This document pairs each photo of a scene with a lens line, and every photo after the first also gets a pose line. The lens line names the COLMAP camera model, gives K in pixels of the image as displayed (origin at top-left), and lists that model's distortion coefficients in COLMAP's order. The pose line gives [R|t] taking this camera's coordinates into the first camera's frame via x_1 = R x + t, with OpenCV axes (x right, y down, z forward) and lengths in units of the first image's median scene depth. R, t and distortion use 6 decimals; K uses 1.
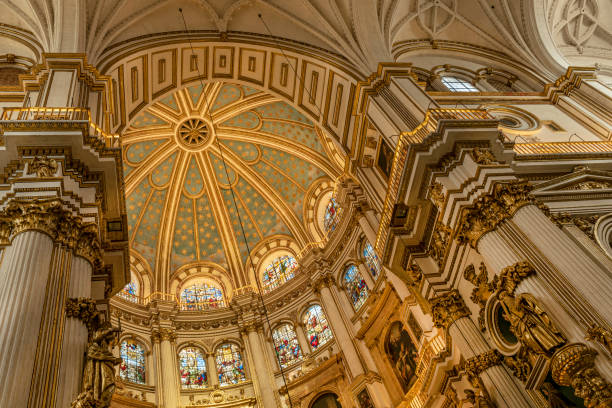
lens RADIAL K [[615.3, 0, 289.1], [0, 615.3, 168.8], [0, 0, 1]] dist [0.085101, 0.000000]
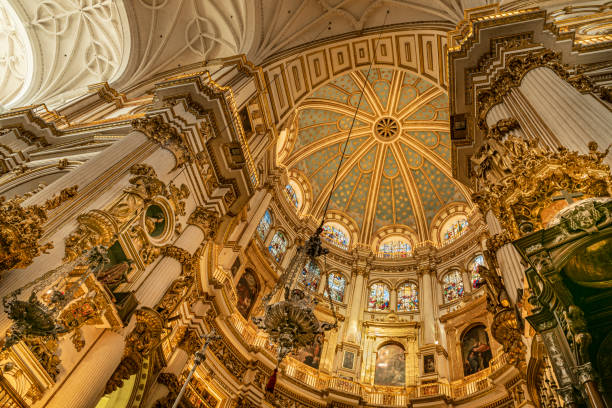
lens RADIAL K [[423.8, 0, 307.4], [0, 423.8, 182.7], [0, 0, 1]] dist [0.036479, -0.023995]
pose [[0.841490, -0.064266, -0.536437, 0.202528], [0.033257, 0.997179, -0.067295, 0.123120], [0.539248, 0.038788, 0.841253, 0.135322]]
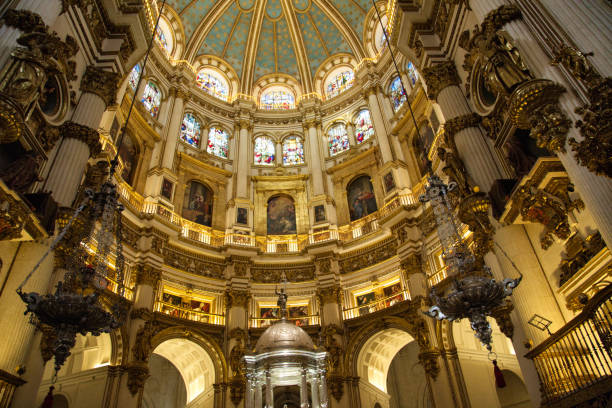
lens RADIAL K [[438.9, 0, 316.1], [0, 438.9, 187.5], [0, 0, 1]] dist [-0.090821, 0.015704]
pose [[0.982442, 0.080731, -0.168197, 0.101532], [-0.023300, 0.947563, 0.318717, 0.092520], [0.185107, -0.309202, 0.932807, 0.138697]]
